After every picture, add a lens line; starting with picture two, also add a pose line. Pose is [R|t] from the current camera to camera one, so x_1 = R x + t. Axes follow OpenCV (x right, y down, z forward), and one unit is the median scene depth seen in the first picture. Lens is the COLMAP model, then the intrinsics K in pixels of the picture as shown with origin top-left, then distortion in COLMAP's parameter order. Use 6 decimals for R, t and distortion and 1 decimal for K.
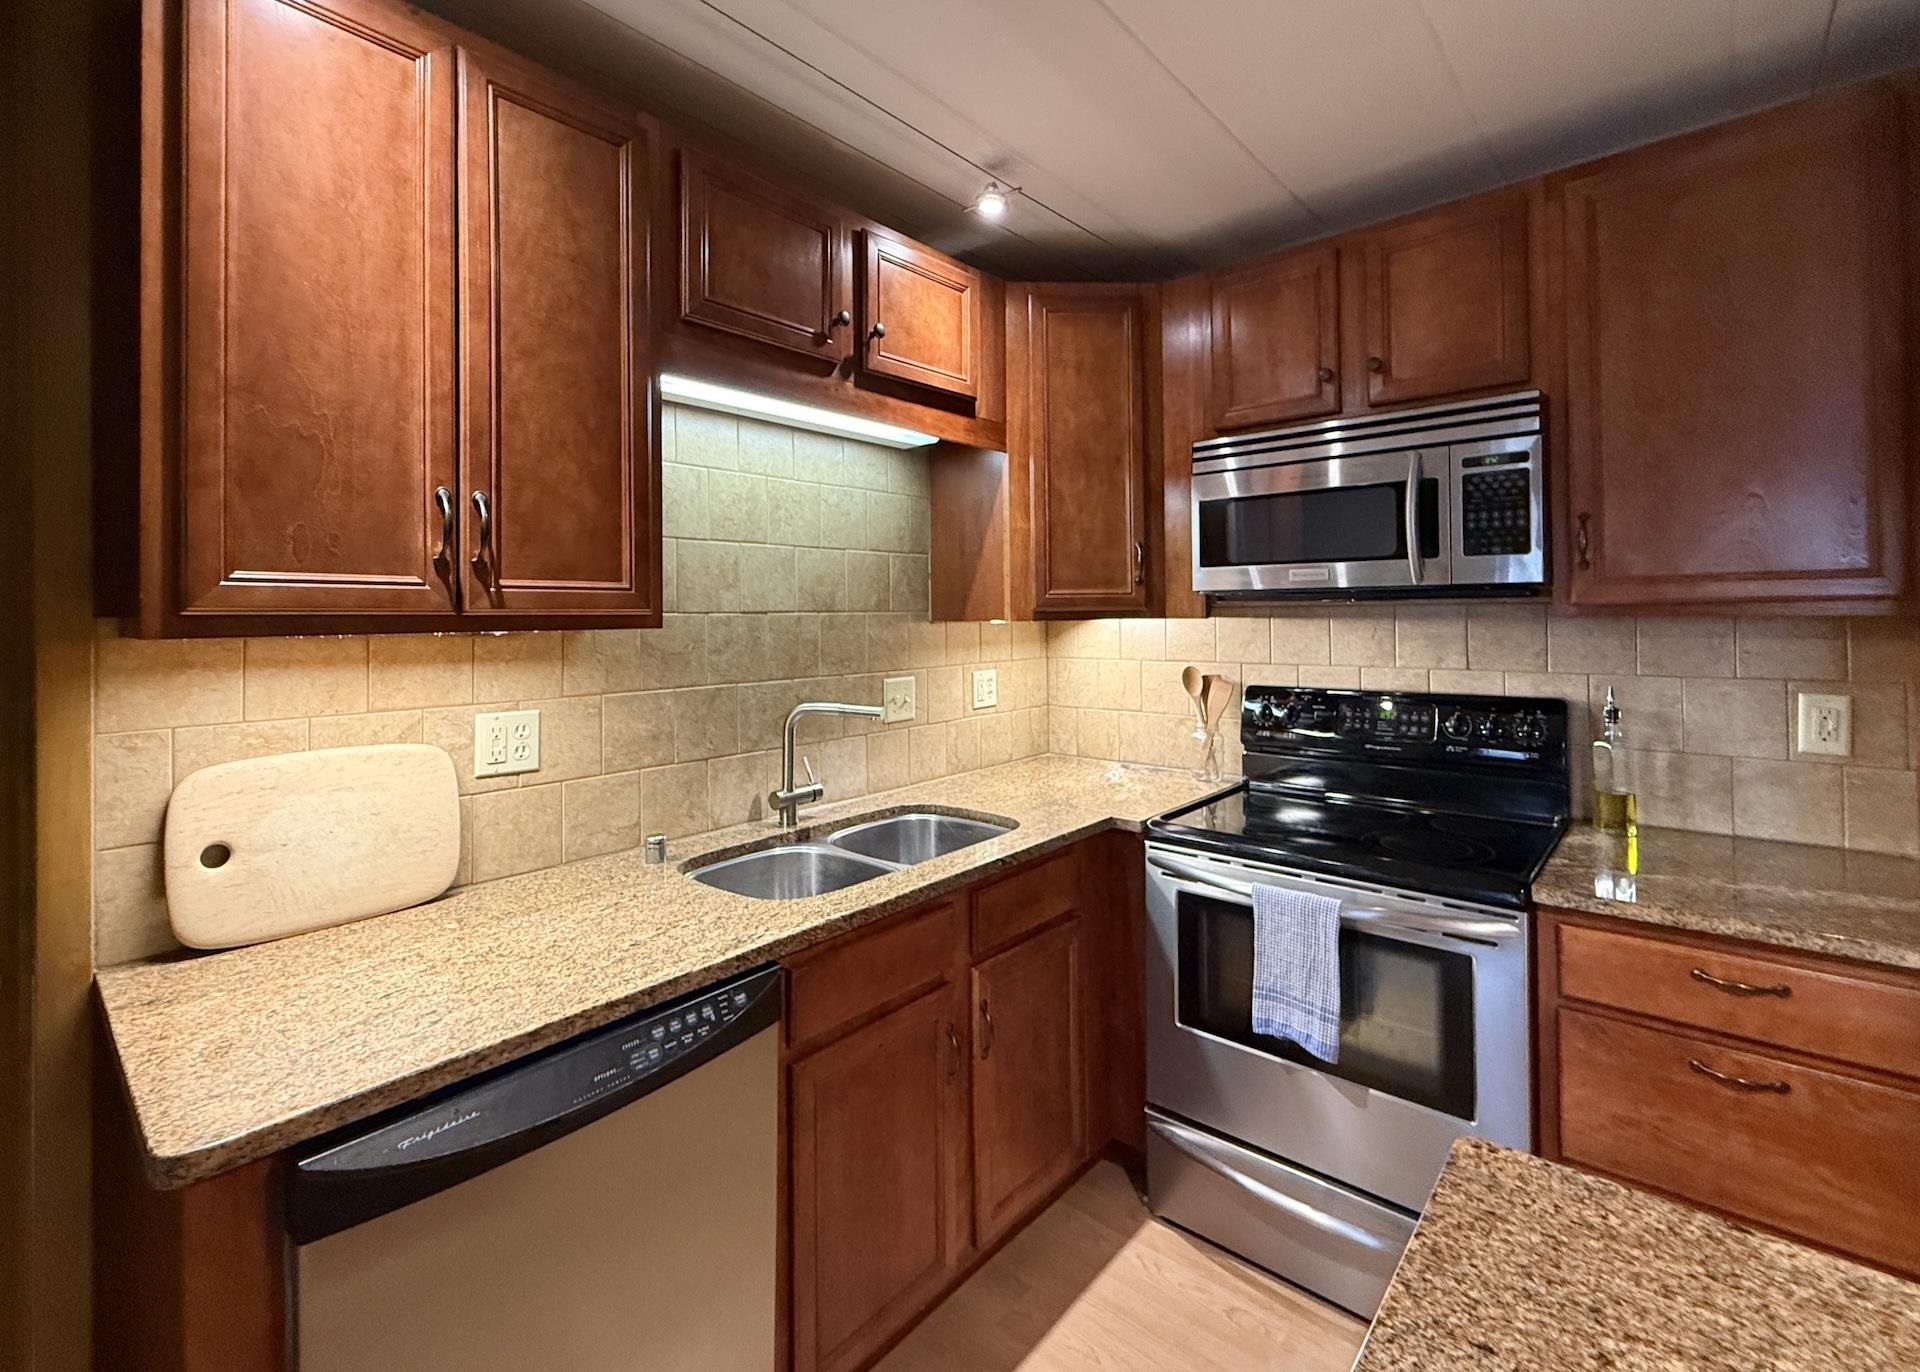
lens RADIAL K [[846.0, 0, 1020.4], [0, 846.0, 603.1], [0, 0, 1]] dist [-0.000210, 0.000069]
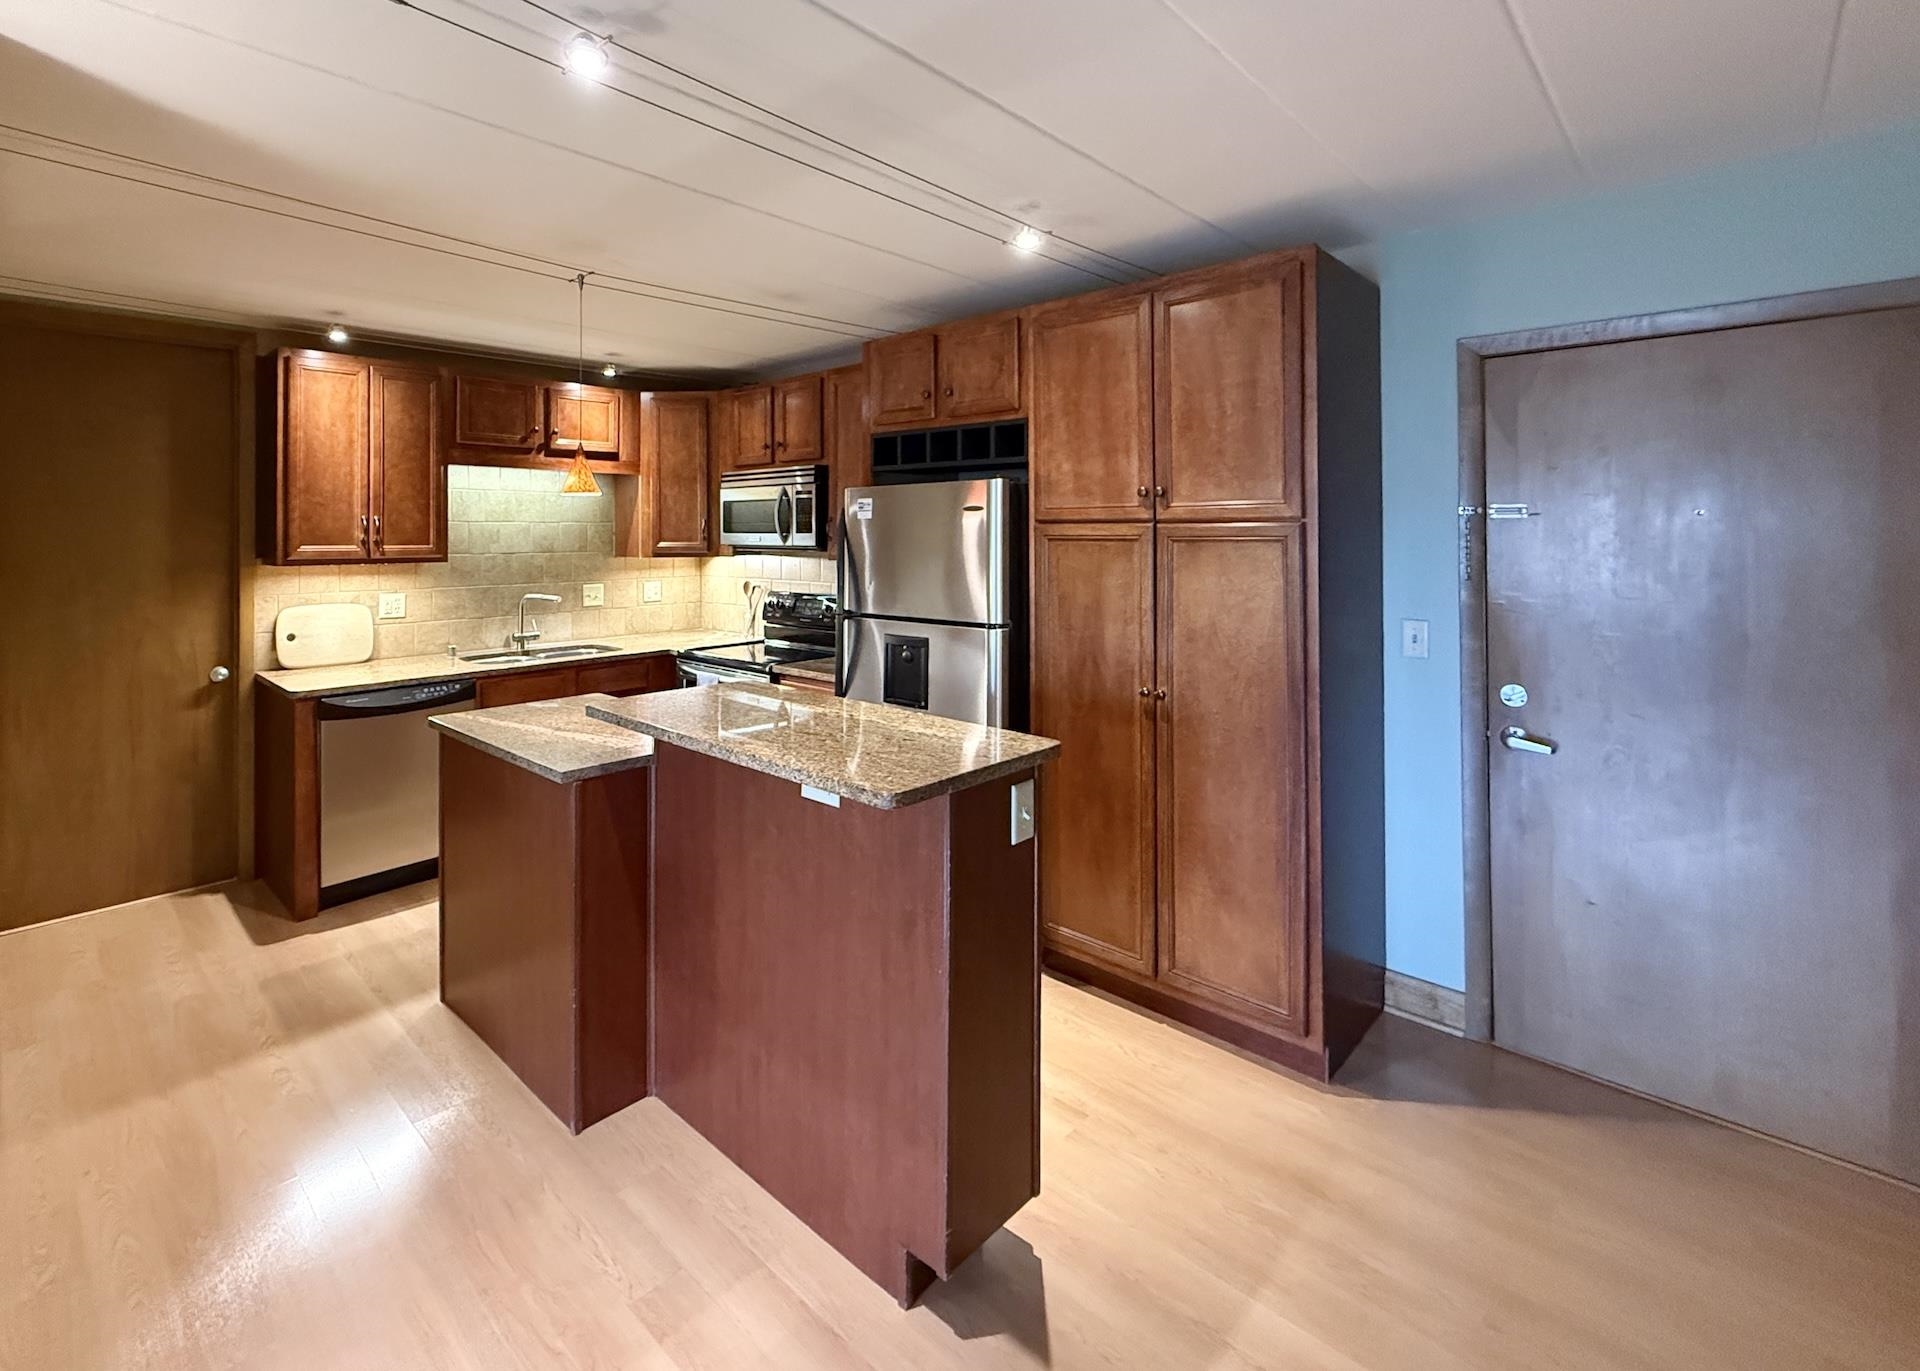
lens RADIAL K [[883.6, 0, 955.0], [0, 883.6, 521.9], [0, 0, 1]] dist [-0.001530, 0.000006]
pose [[0.998619, 0.007113, -0.052057, 1.023070], [-0.006994, 0.999972, 0.002481, -0.089941], [0.052073, -0.002113, 0.998641, -1.312414]]
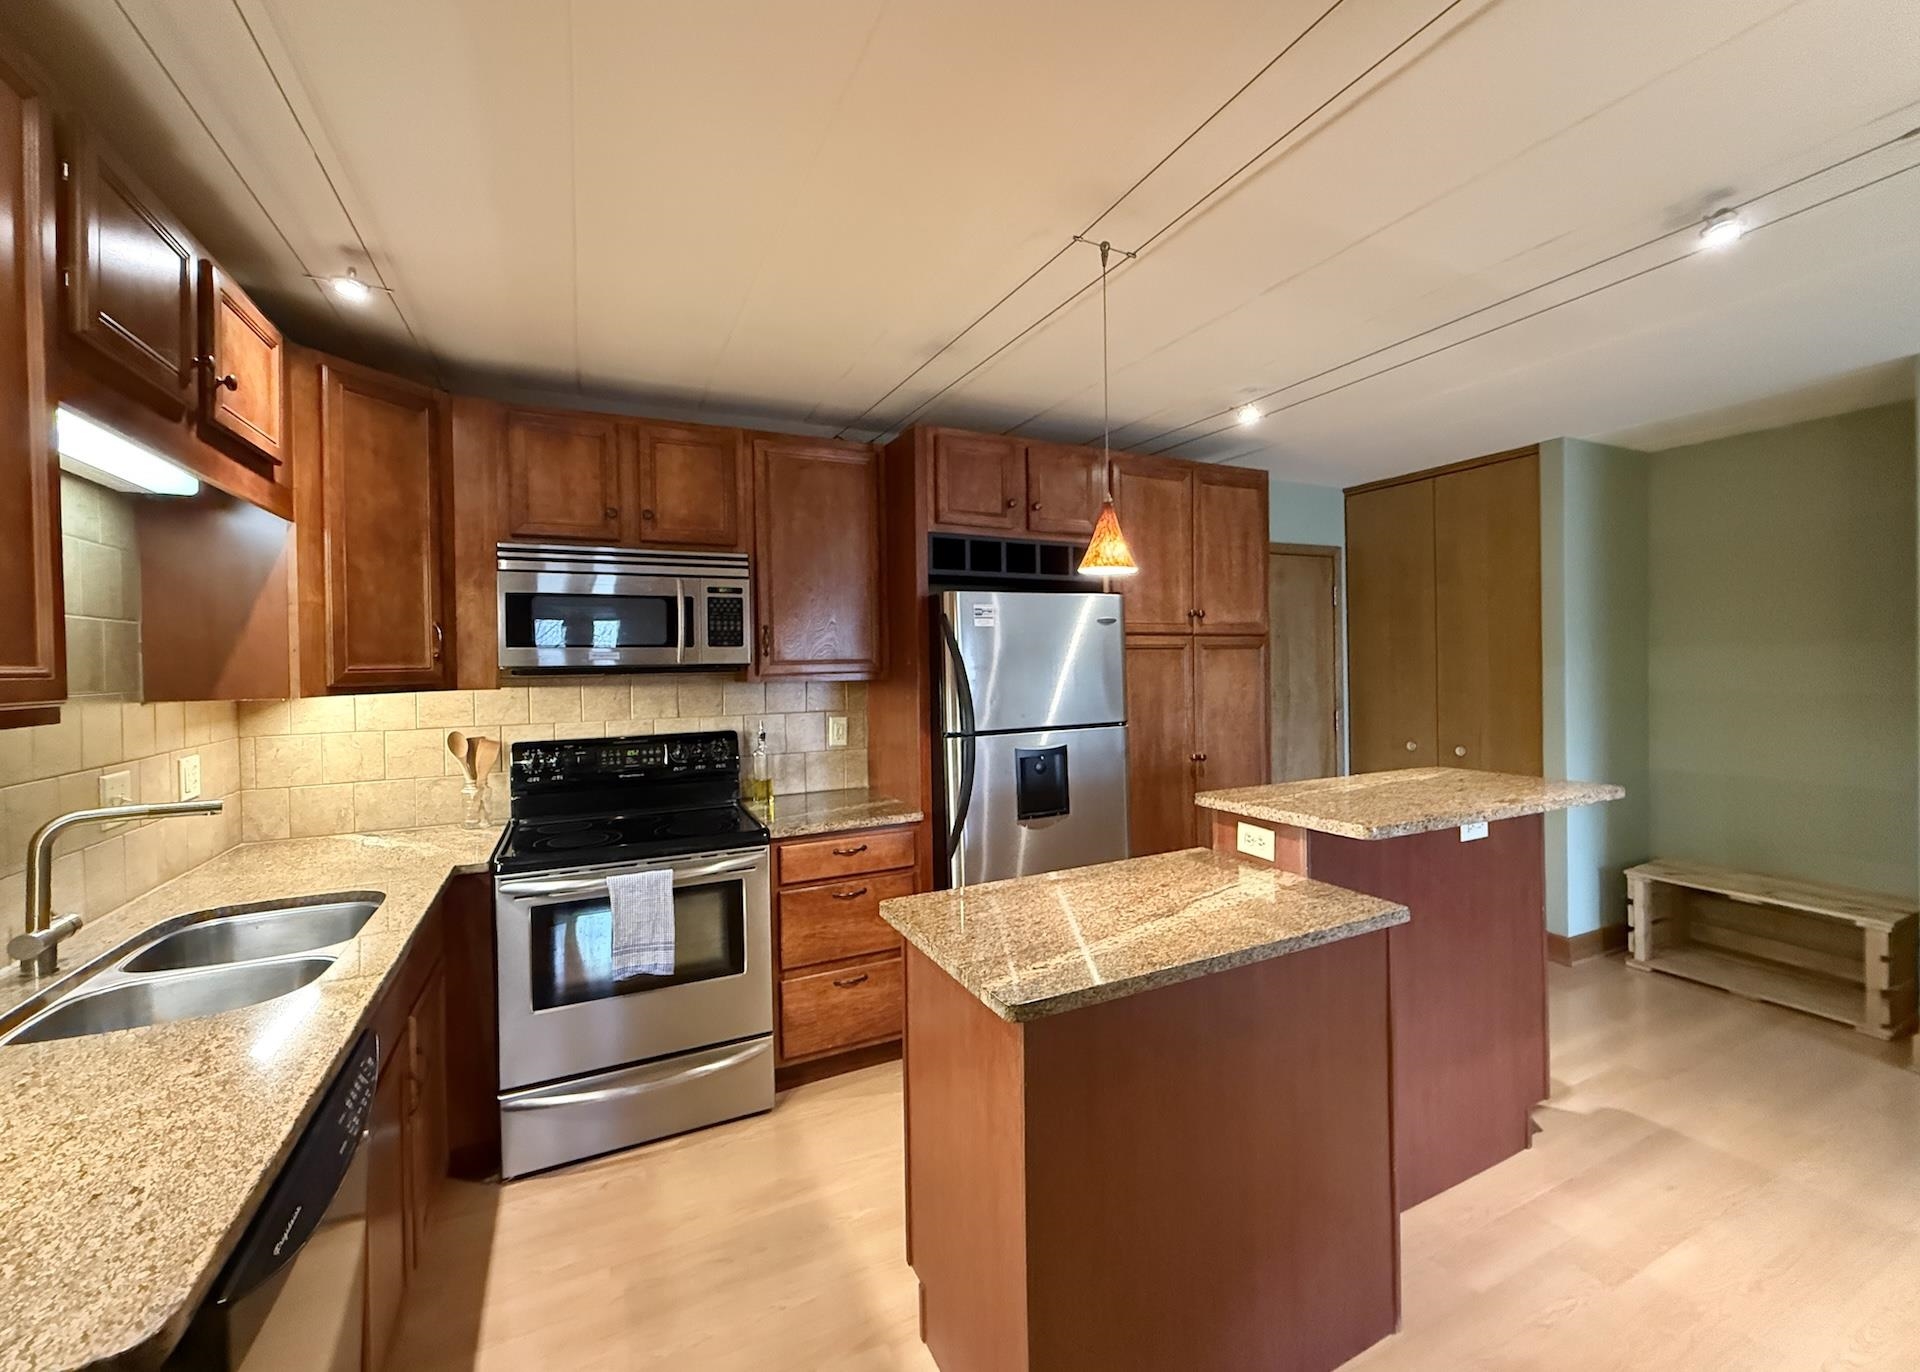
lens RADIAL K [[748.7, 0, 950.9], [0, 748.7, 664.9], [0, 0, 1]] dist [-0.000499, 0.000071]
pose [[0.423193, 0.000242, 0.906040, -0.558387], [0.000293, 1.000000, -0.000403, -0.018791], [-0.906039, 0.000436, 0.423193, -0.036117]]
